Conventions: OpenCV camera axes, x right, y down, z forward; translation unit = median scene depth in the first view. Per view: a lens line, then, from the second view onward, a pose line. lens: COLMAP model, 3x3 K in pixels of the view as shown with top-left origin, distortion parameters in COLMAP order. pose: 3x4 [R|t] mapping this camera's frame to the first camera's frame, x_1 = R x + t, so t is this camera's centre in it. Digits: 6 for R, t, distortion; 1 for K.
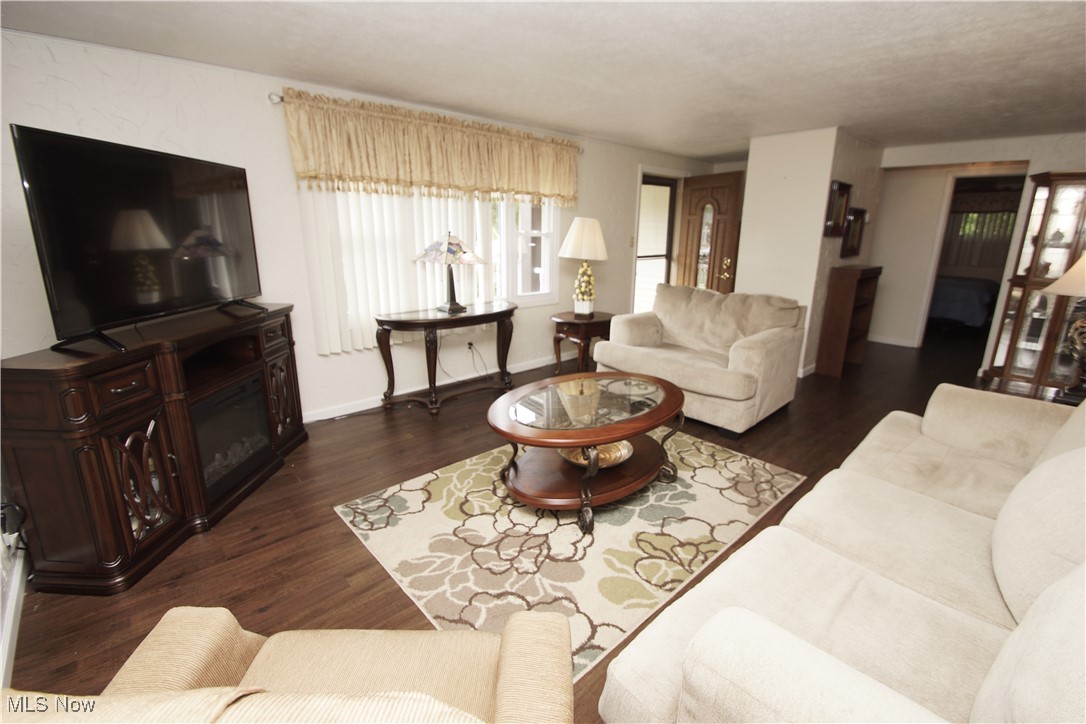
lens RADIAL K [[479.2, 0, 553.7], [0, 479.2, 357.7], [0, 0, 1]] dist [-0.003703, -0.005075]
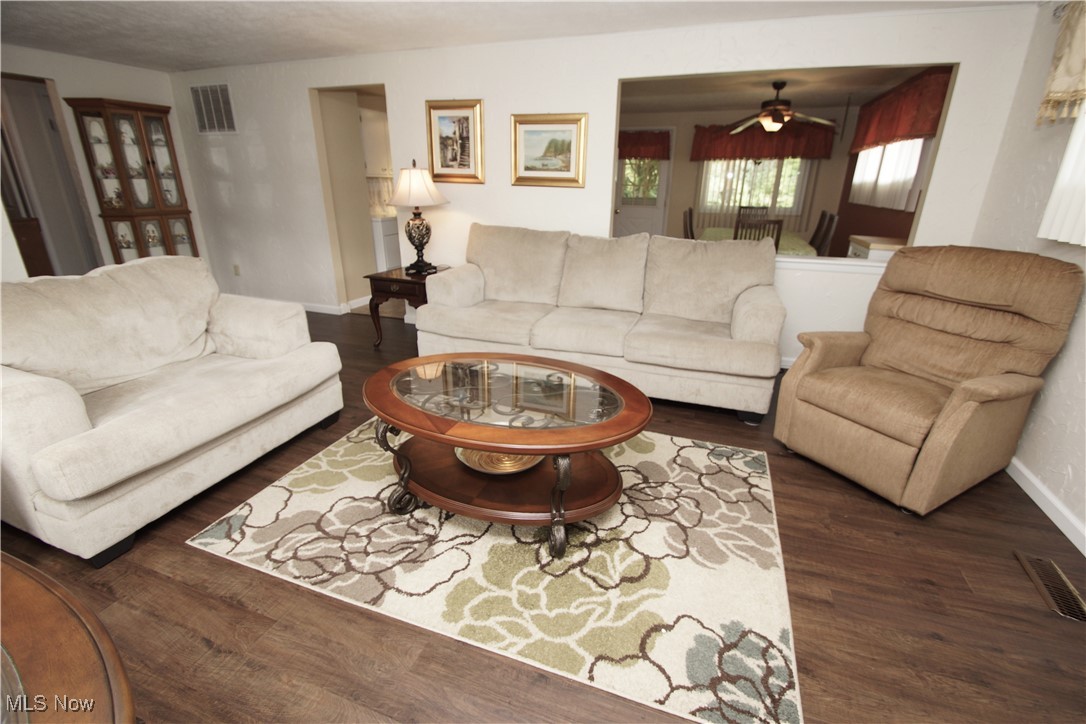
lens RADIAL K [[479.2, 0, 539.7], [0, 479.2, 353.6], [0, 0, 1]] dist [-0.003703, -0.005075]
pose [[-0.451081, -0.322254, 0.832273, -0.713596], [0.207264, 0.869217, 0.448892, -0.372724], [-0.868083, 0.374987, -0.325296, 1.461131]]
